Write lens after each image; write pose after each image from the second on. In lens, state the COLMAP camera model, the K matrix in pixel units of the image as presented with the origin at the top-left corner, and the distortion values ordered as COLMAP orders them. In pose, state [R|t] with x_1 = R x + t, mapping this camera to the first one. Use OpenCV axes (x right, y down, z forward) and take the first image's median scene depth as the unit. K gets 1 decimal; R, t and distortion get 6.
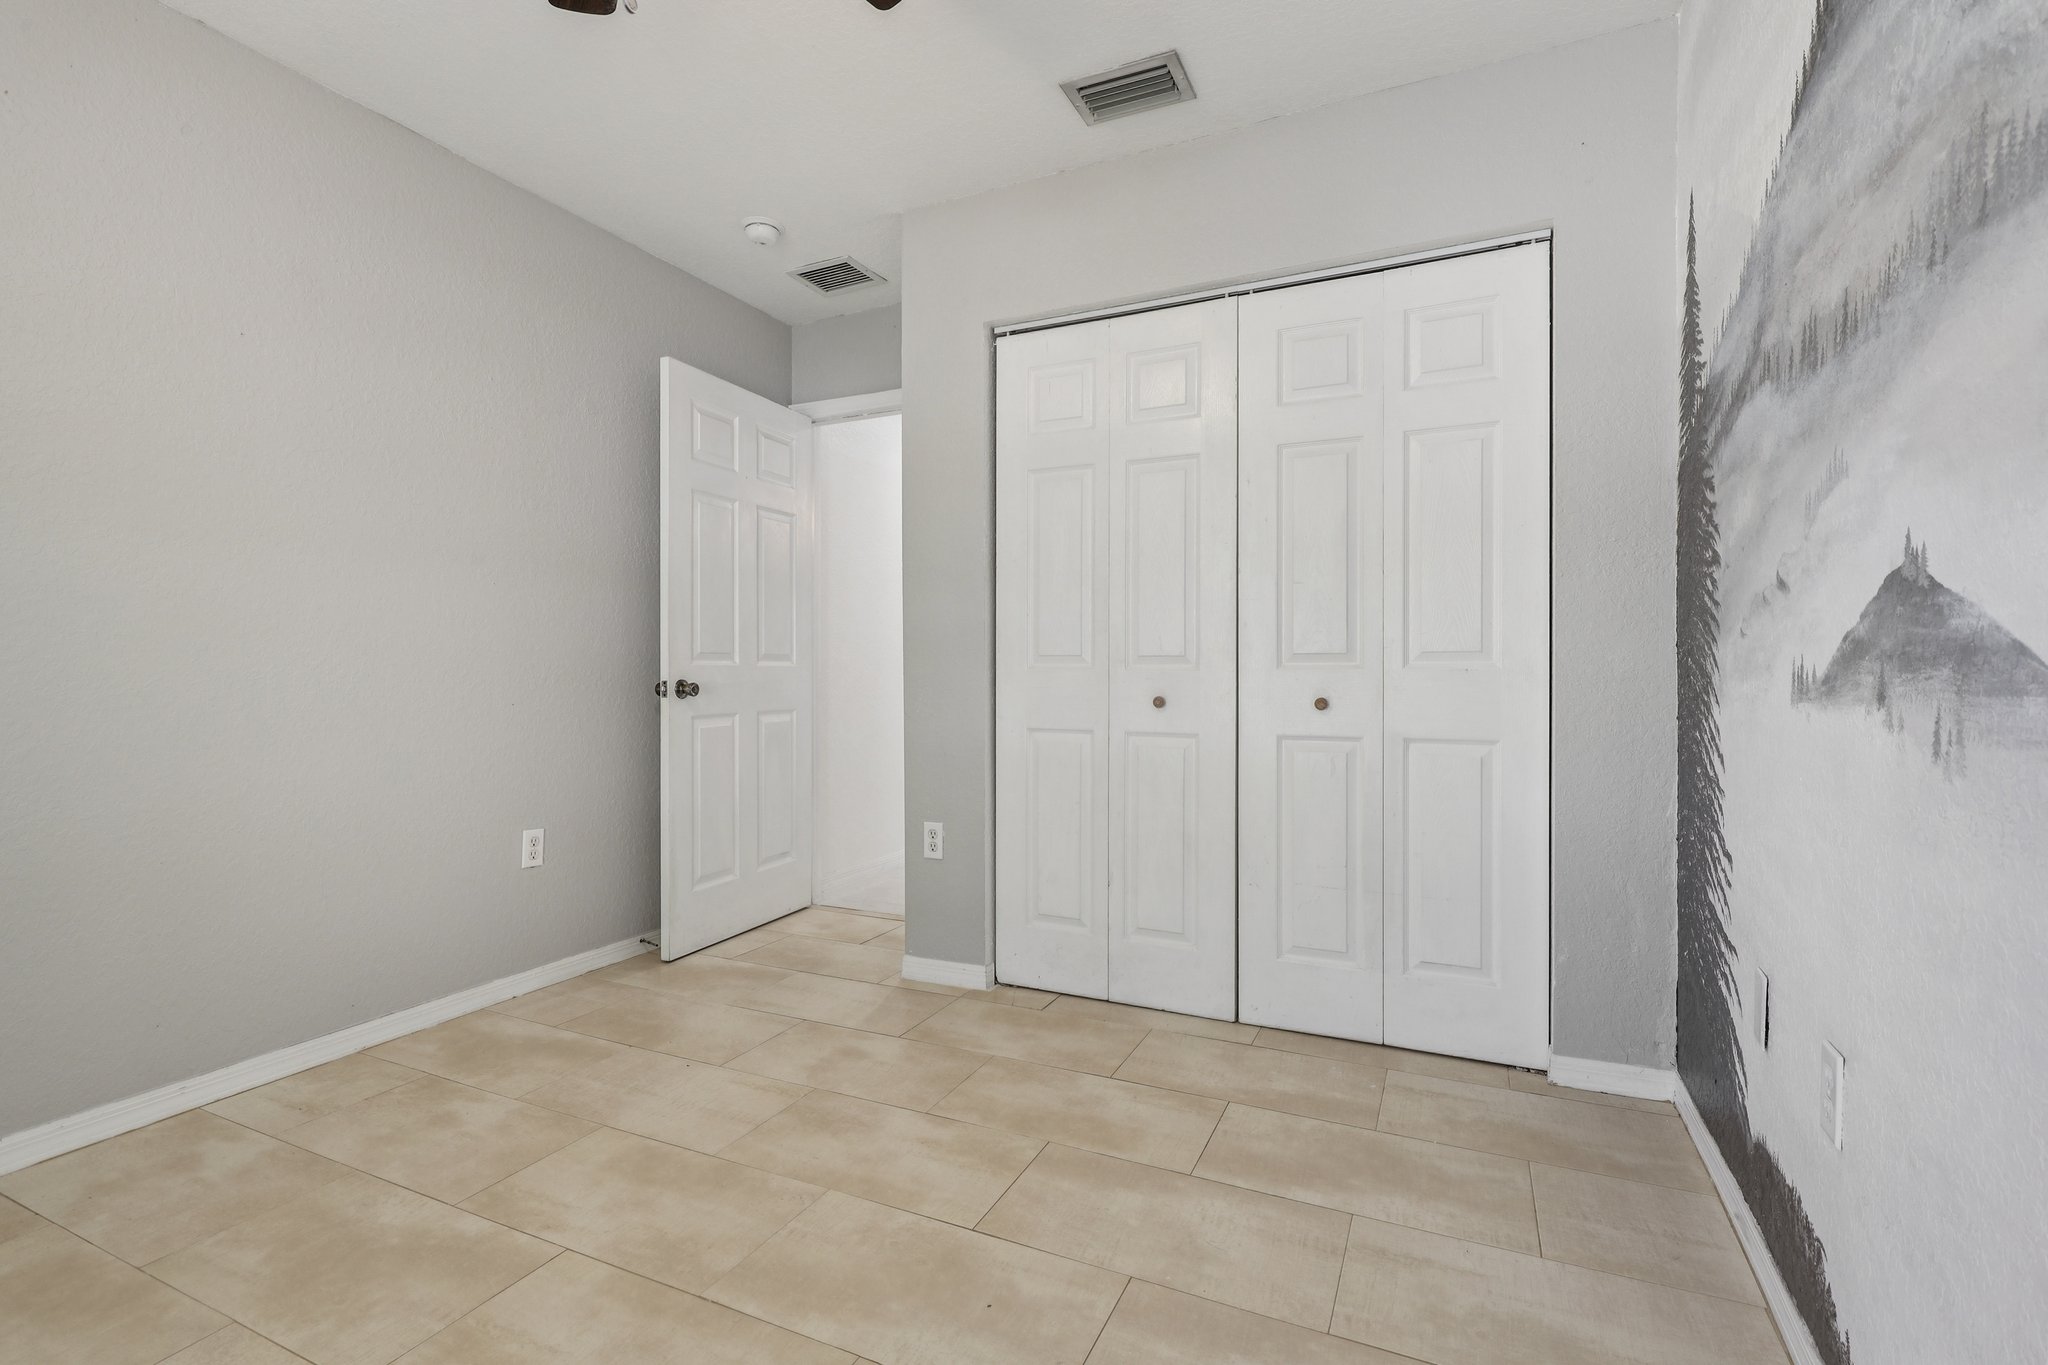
lens RADIAL K [[918.3, 0, 1022.2], [0, 918.3, 680.7], [0, 0, 1]] dist [0.001901, 0.000143]
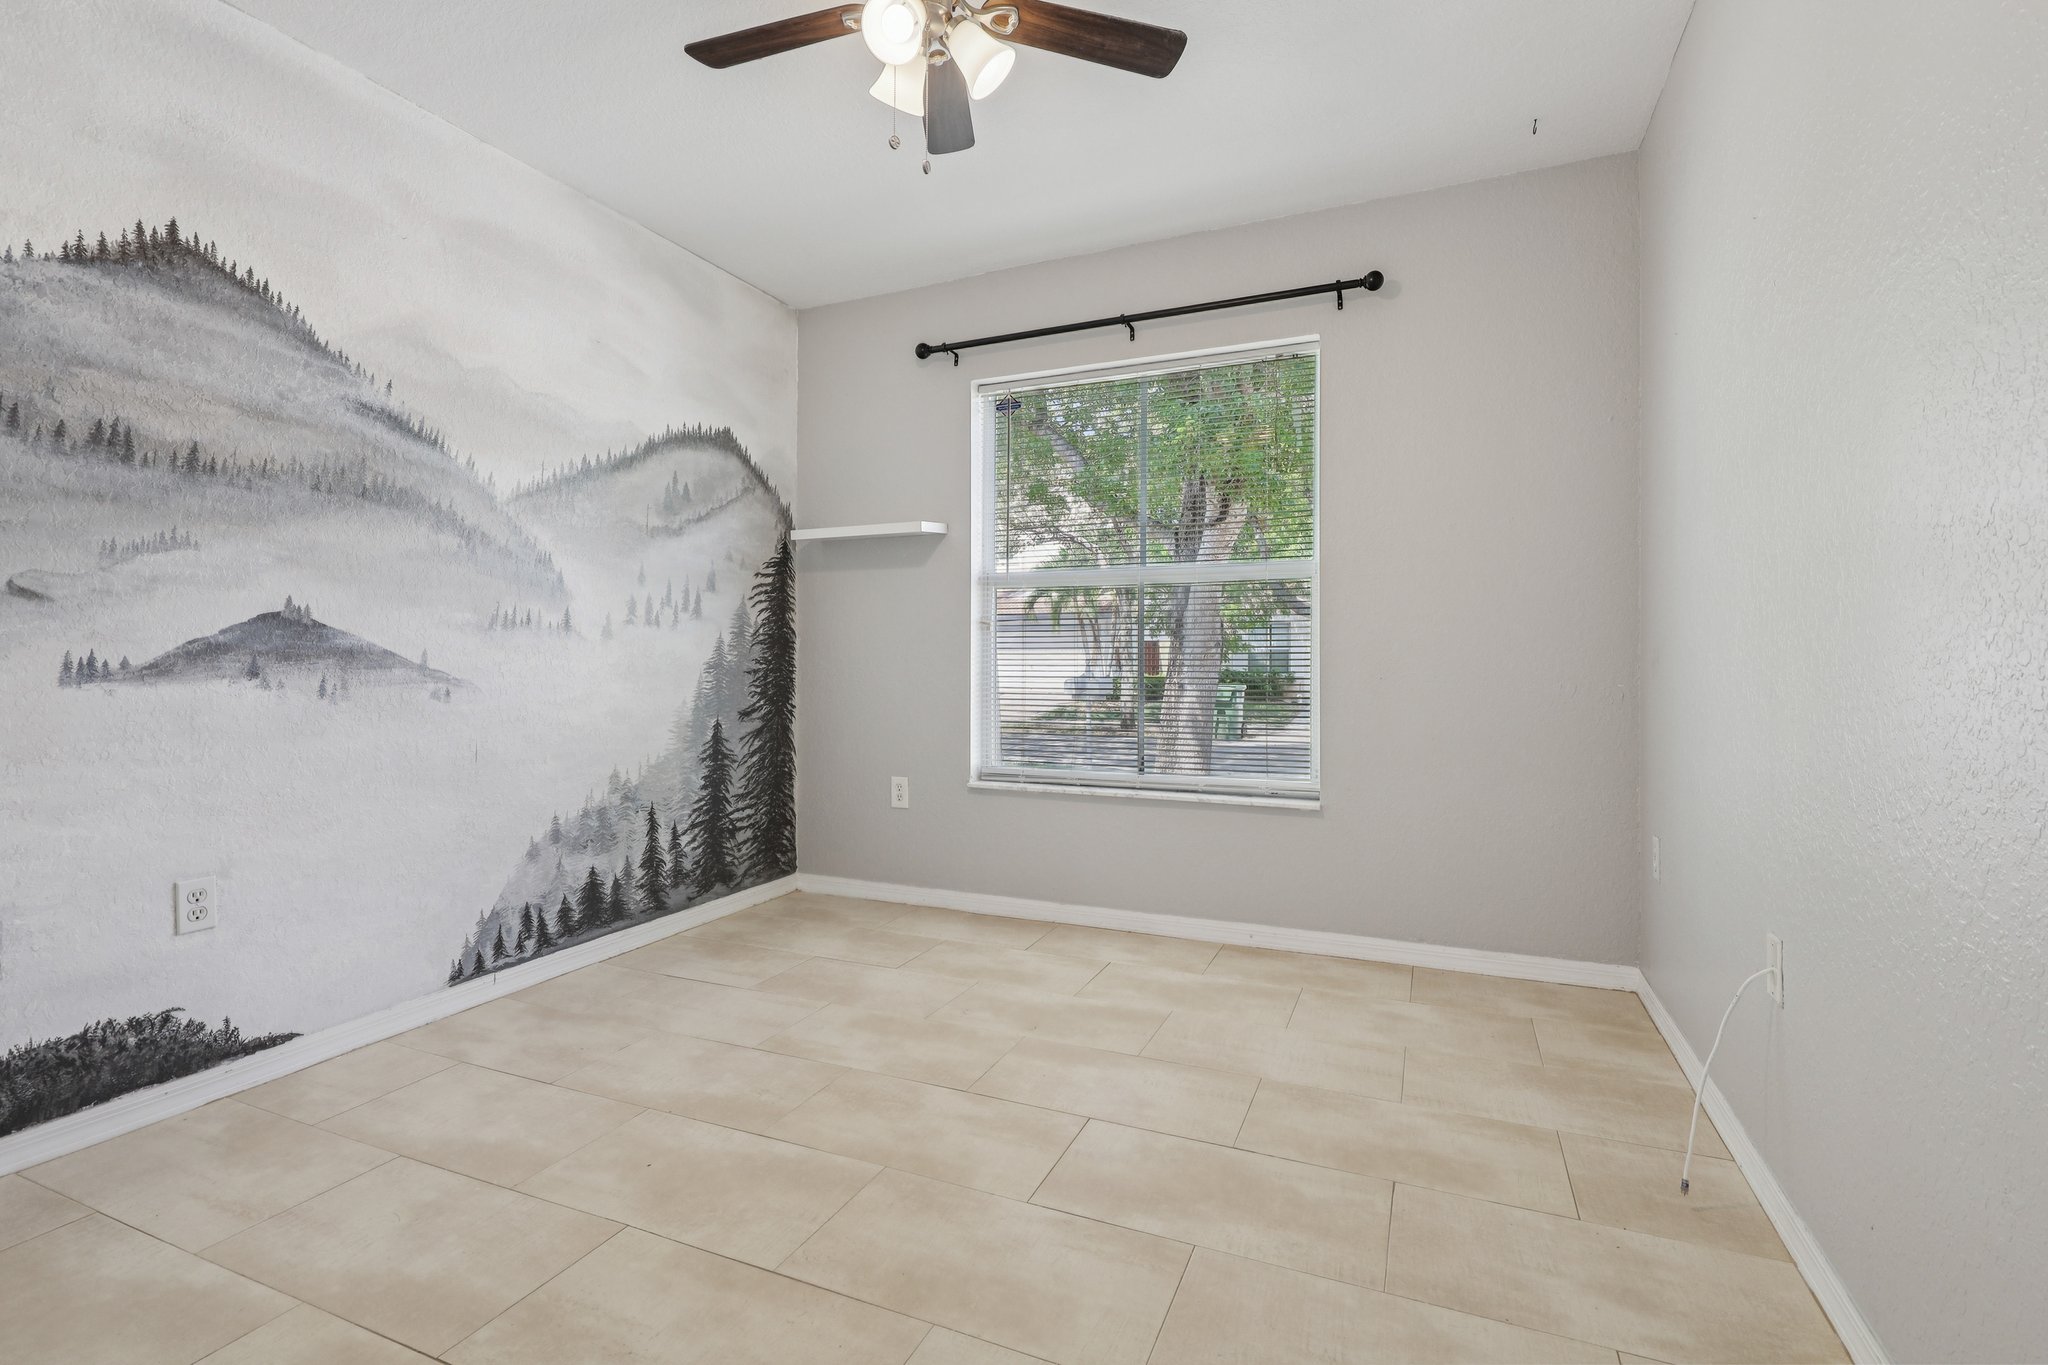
lens RADIAL K [[918.3, 0, 1034.5], [0, 918.3, 673.4], [0, 0, 1]] dist [0.001901, 0.000143]
pose [[-0.999132, 0.004841, -0.041364, -0.457637], [0.003905, 0.999735, 0.022671, -0.012842], [0.041462, 0.022490, -0.998887, 2.020738]]
